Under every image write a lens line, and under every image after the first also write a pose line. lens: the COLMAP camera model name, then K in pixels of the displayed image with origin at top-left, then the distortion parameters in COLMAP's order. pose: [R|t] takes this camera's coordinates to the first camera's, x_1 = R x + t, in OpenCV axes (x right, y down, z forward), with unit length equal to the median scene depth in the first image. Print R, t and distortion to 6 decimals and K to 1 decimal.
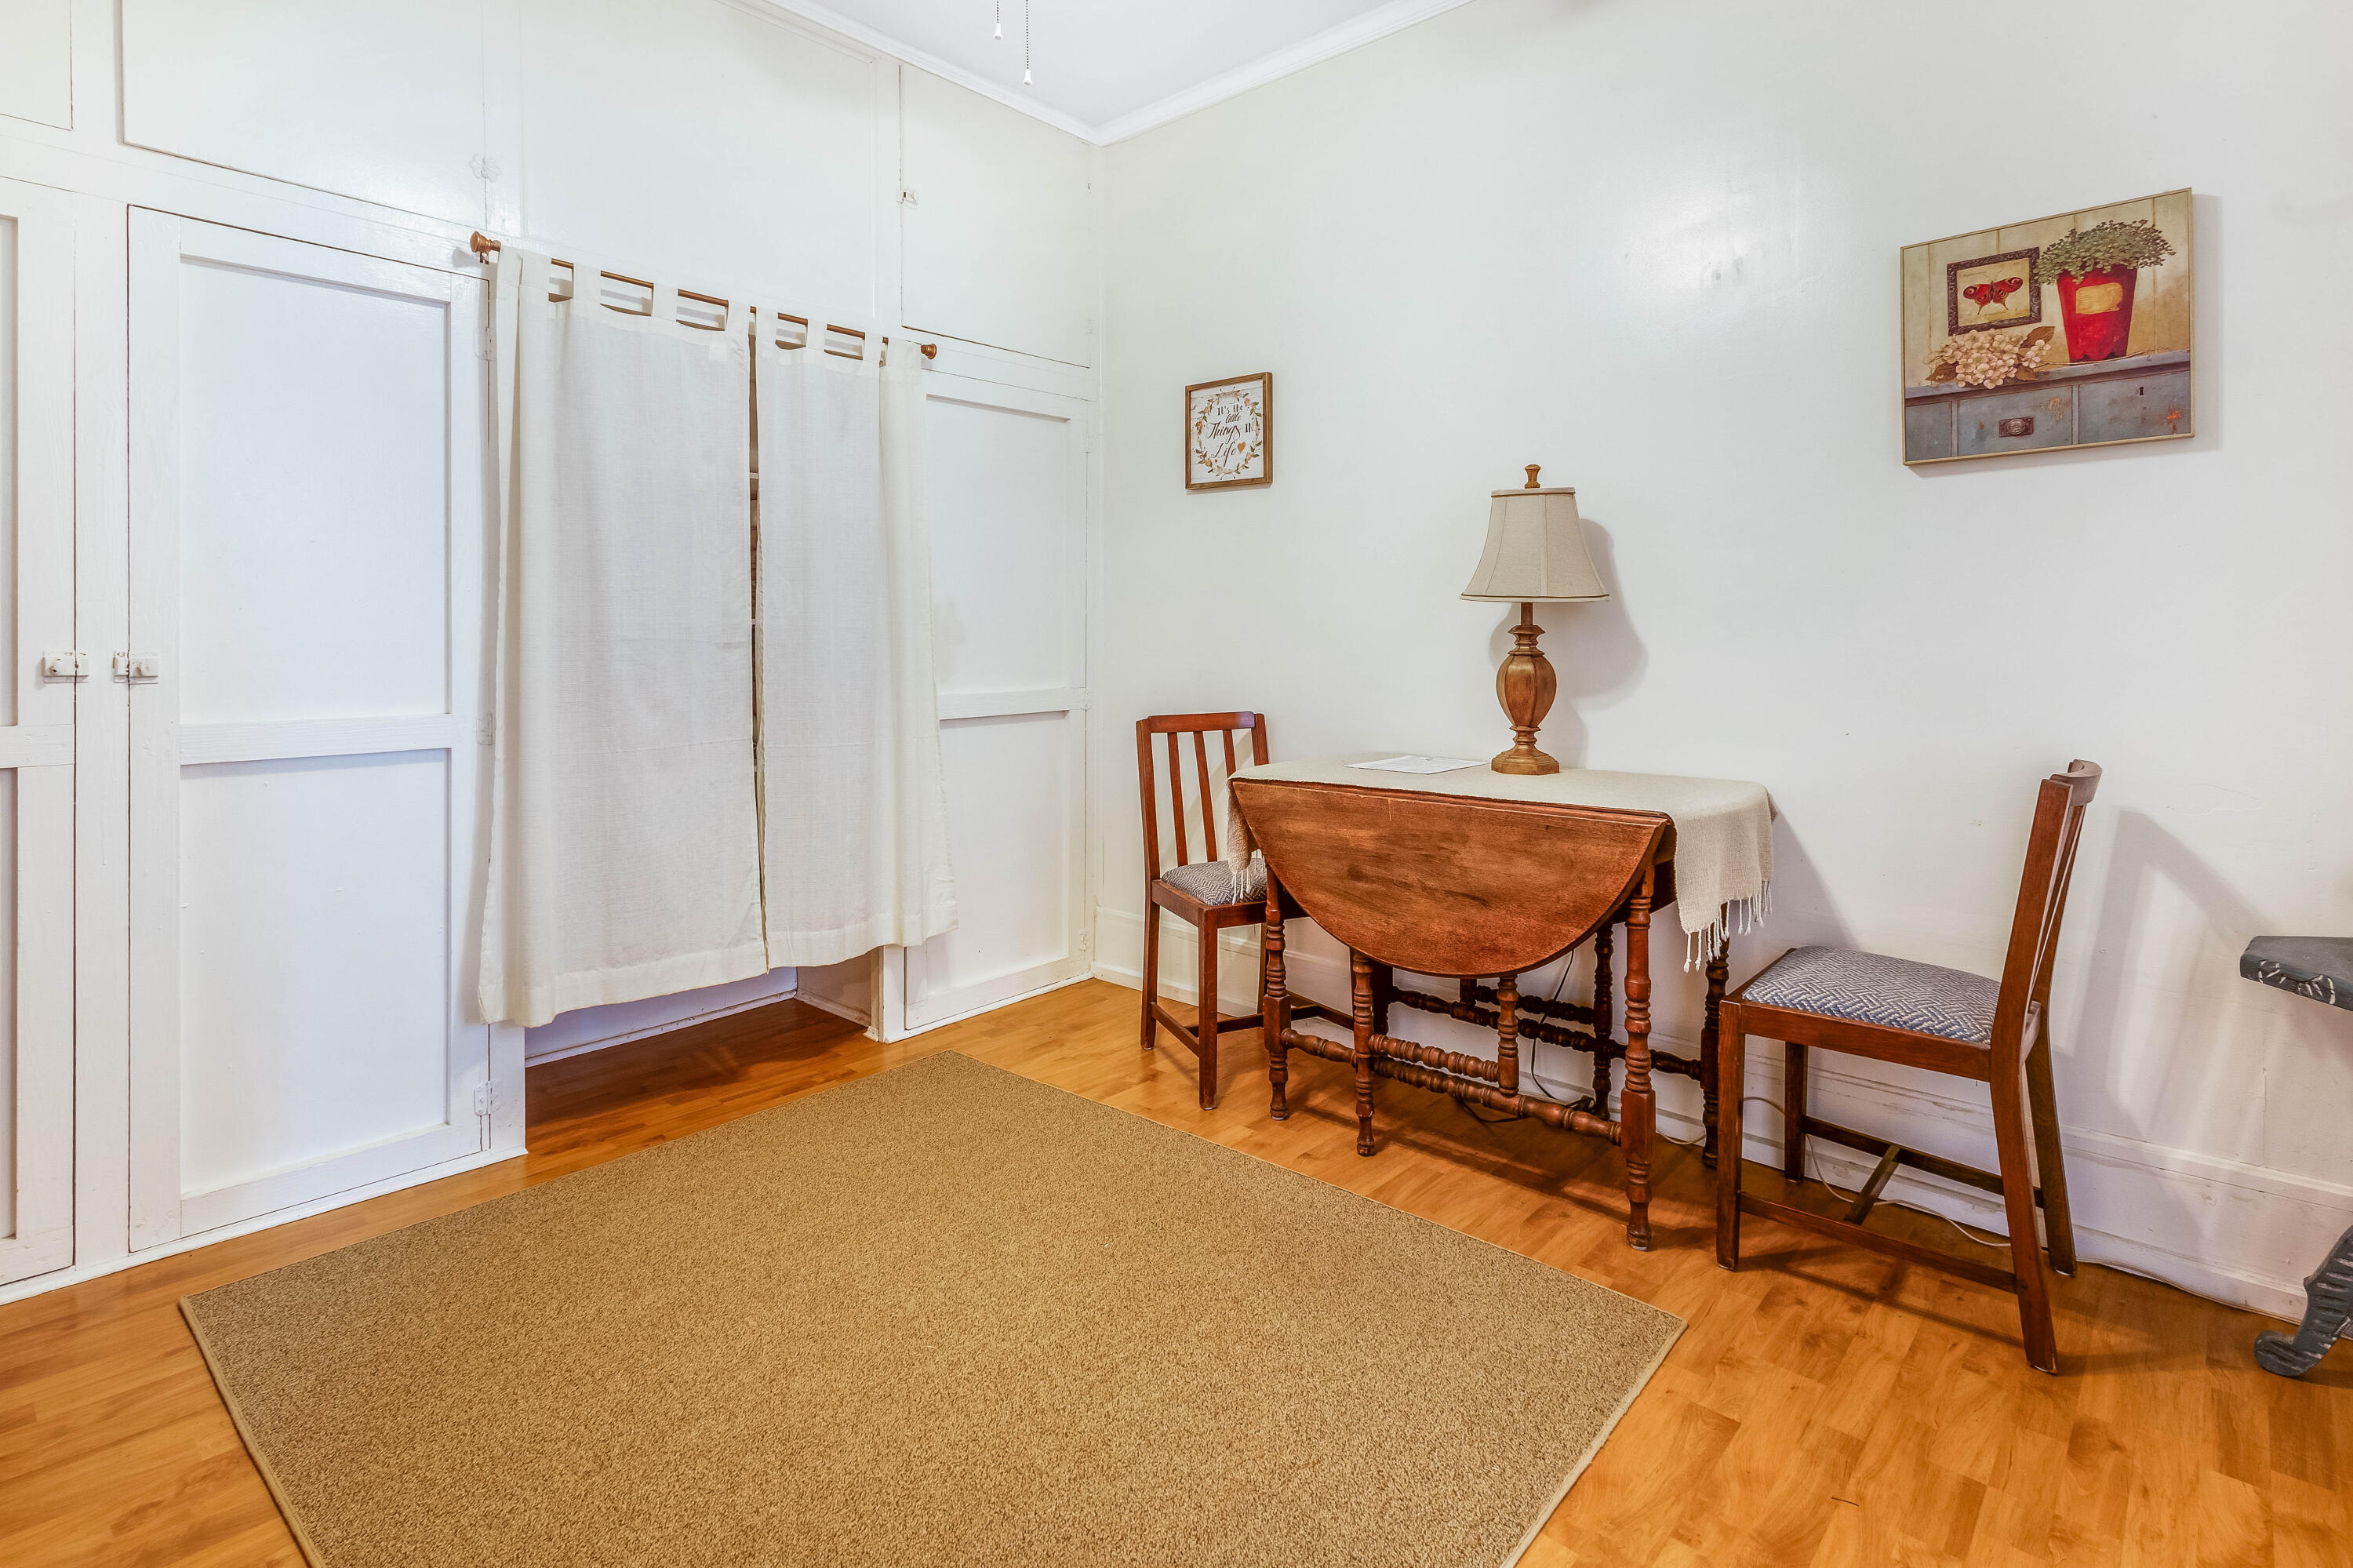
lens RADIAL K [[1155.2, 0, 1174.2], [0, 1155.2, 636.6], [0, 0, 1]] dist [0.005479, 0.001781]
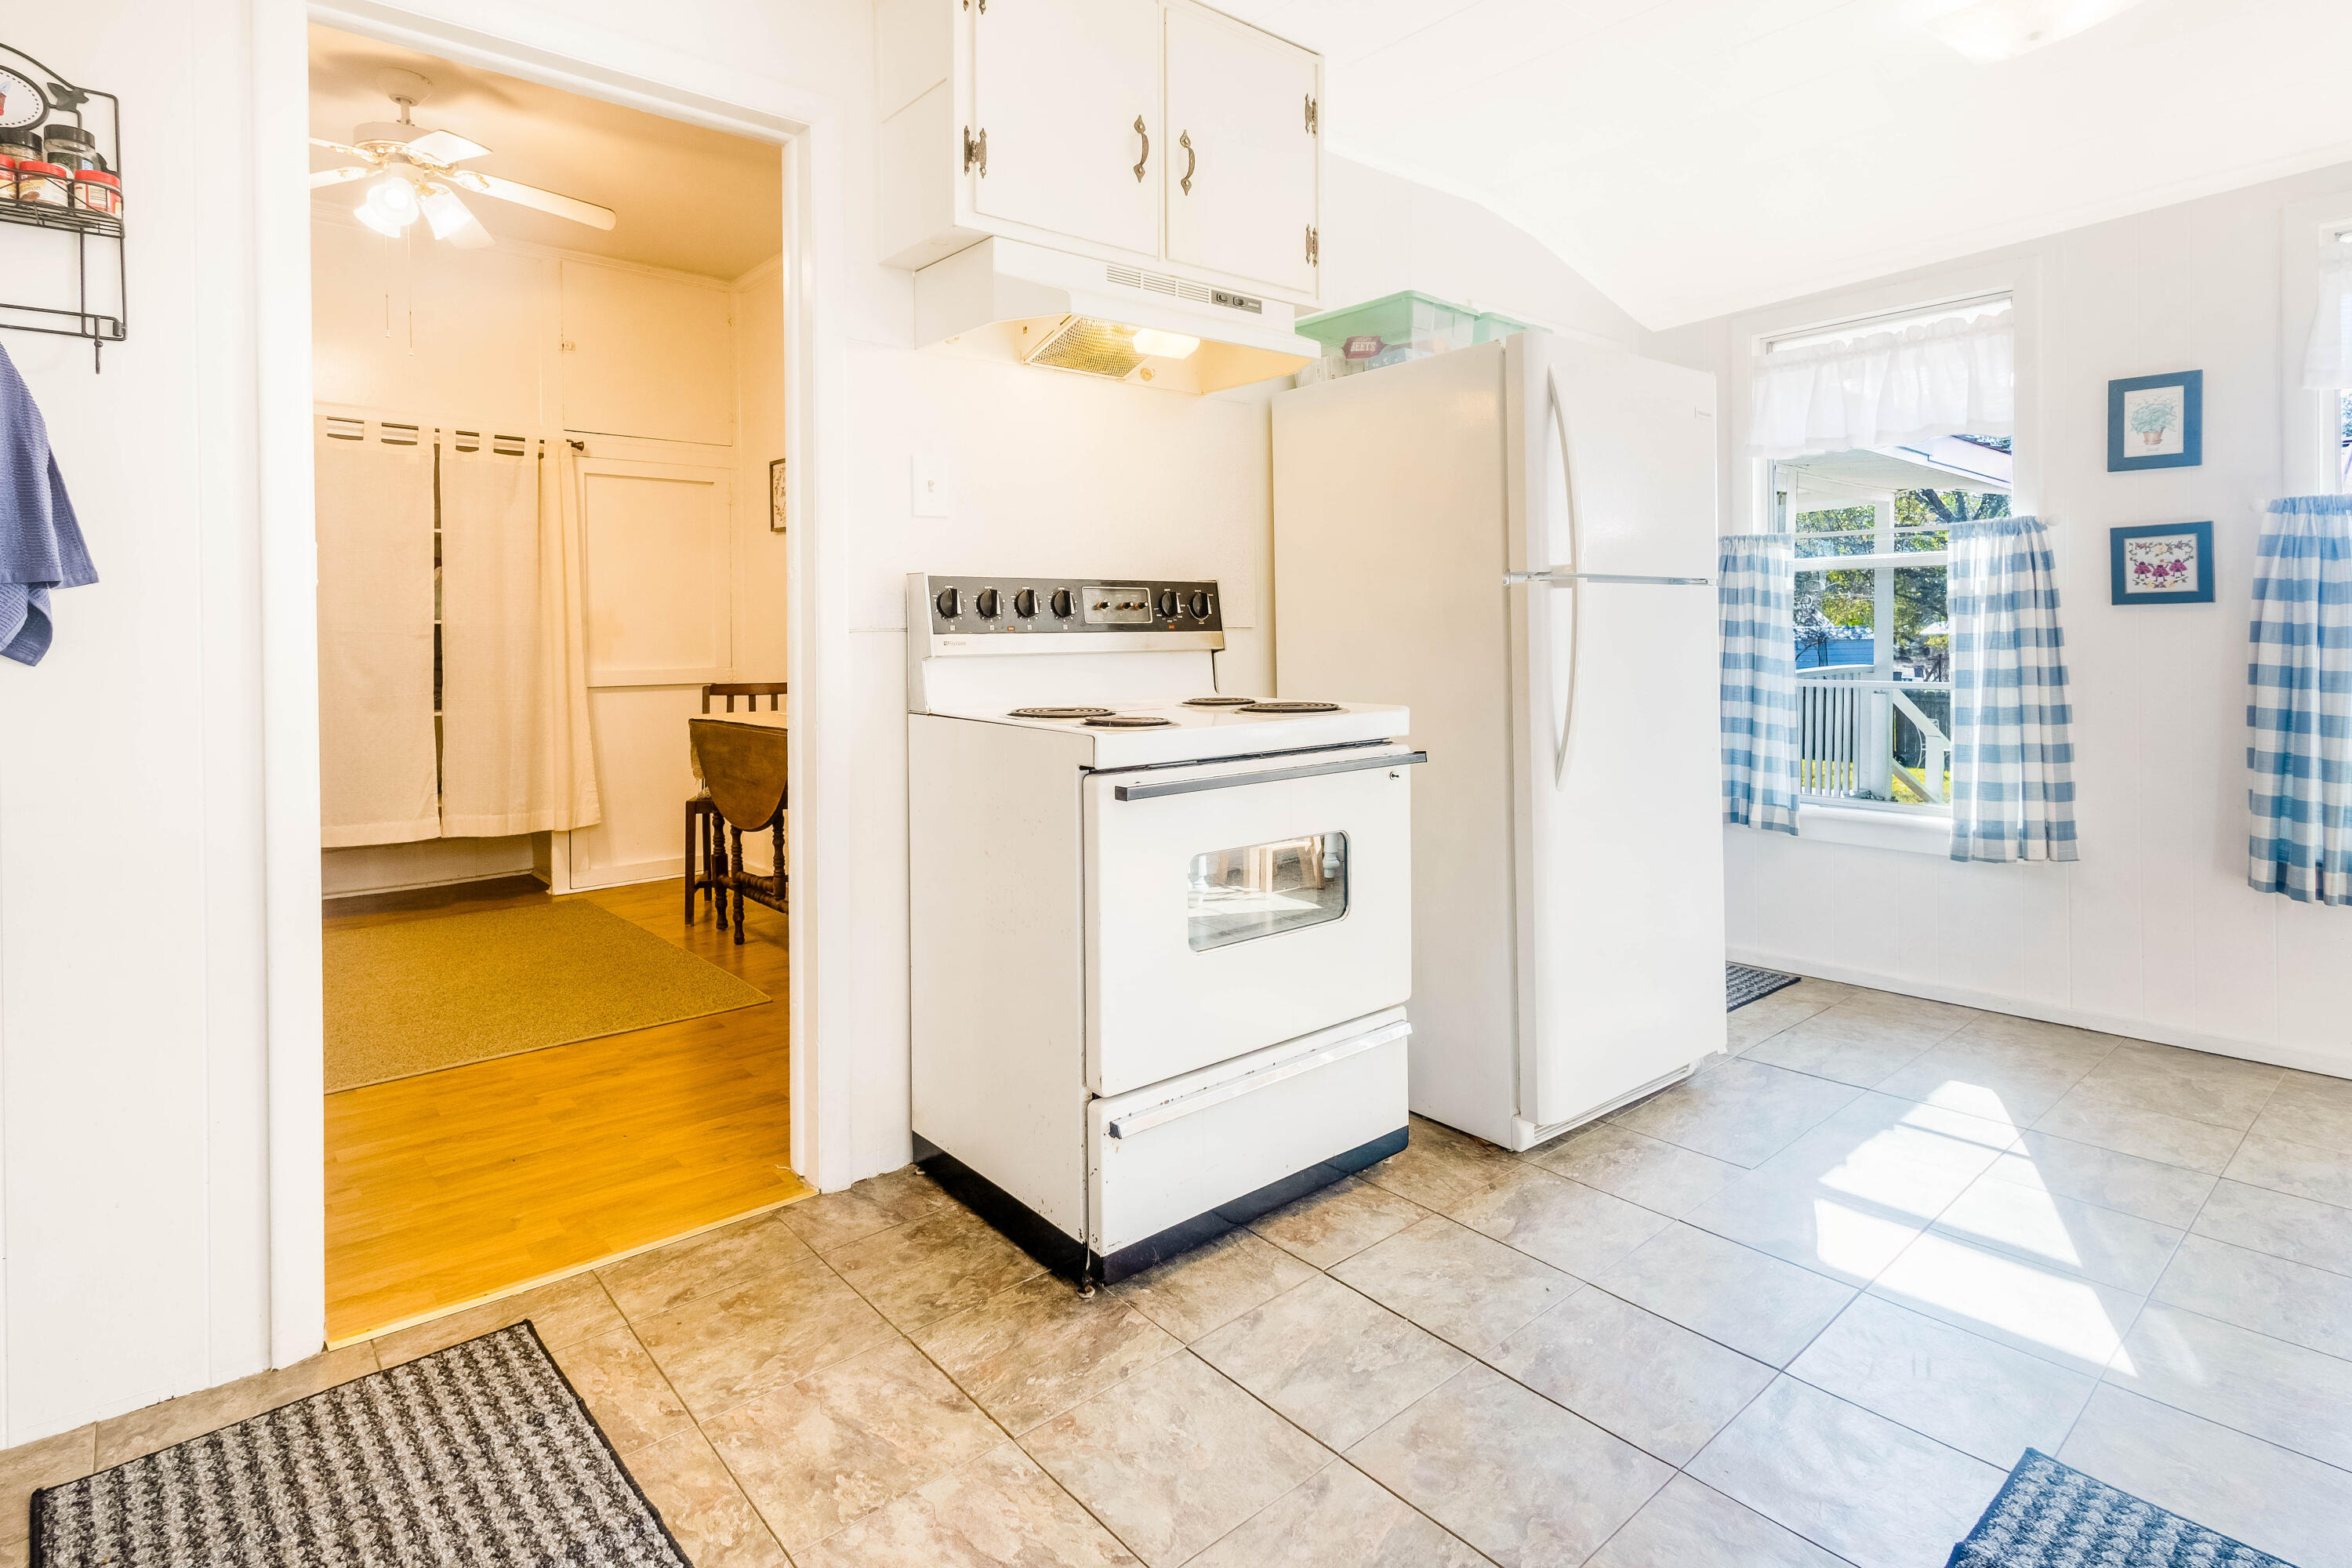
lens RADIAL K [[1154.7, 0, 1138.8], [0, 1154.7, 644.3], [0, 0, 1]] dist [0.005479, 0.001781]
pose [[0.989398, -0.000356, -0.145228, 0.892439], [0.000699, 0.999997, 0.002312, 0.015900], [0.145227, -0.002389, 0.989395, -0.490565]]
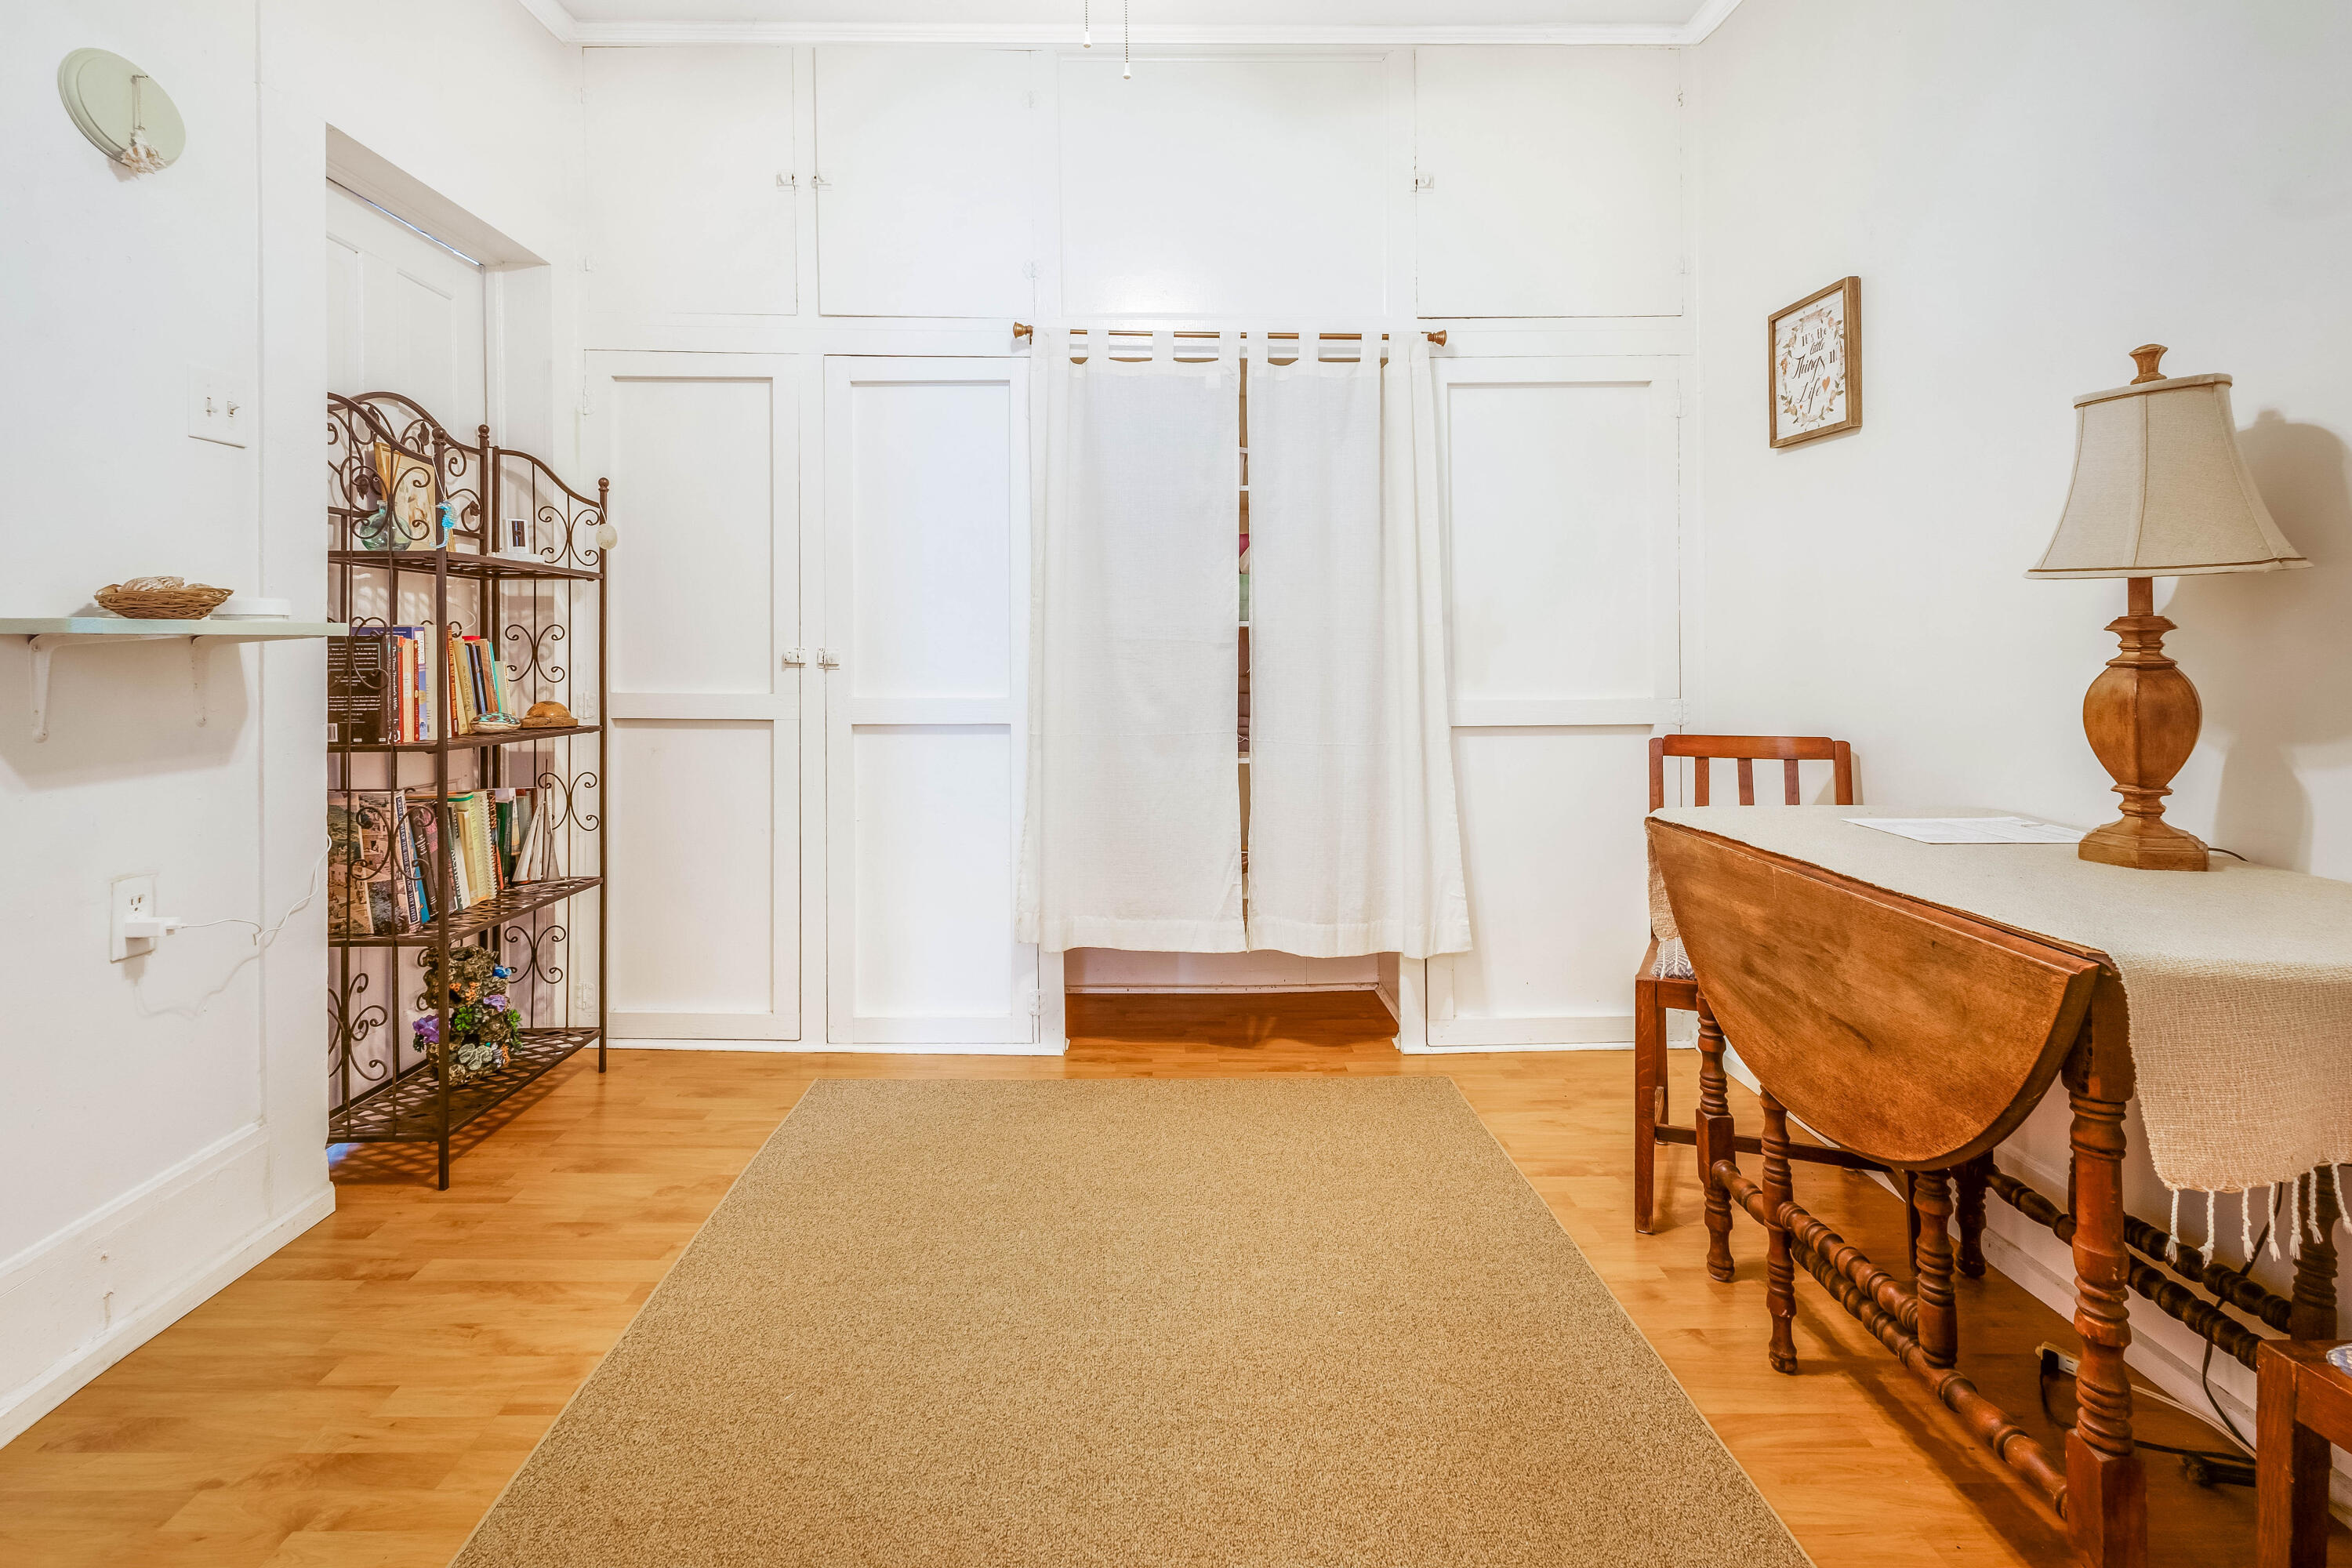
lens RADIAL K [[1154.7, 0, 1177.3], [0, 1154.7, 639.5], [0, 0, 1]] dist [0.005479, 0.001781]
pose [[0.684700, -0.001217, -0.728824, 0.400259], [0.000857, 0.999999, -0.000864, 0.002448], [0.728824, -0.000033, 0.684701, 0.228608]]
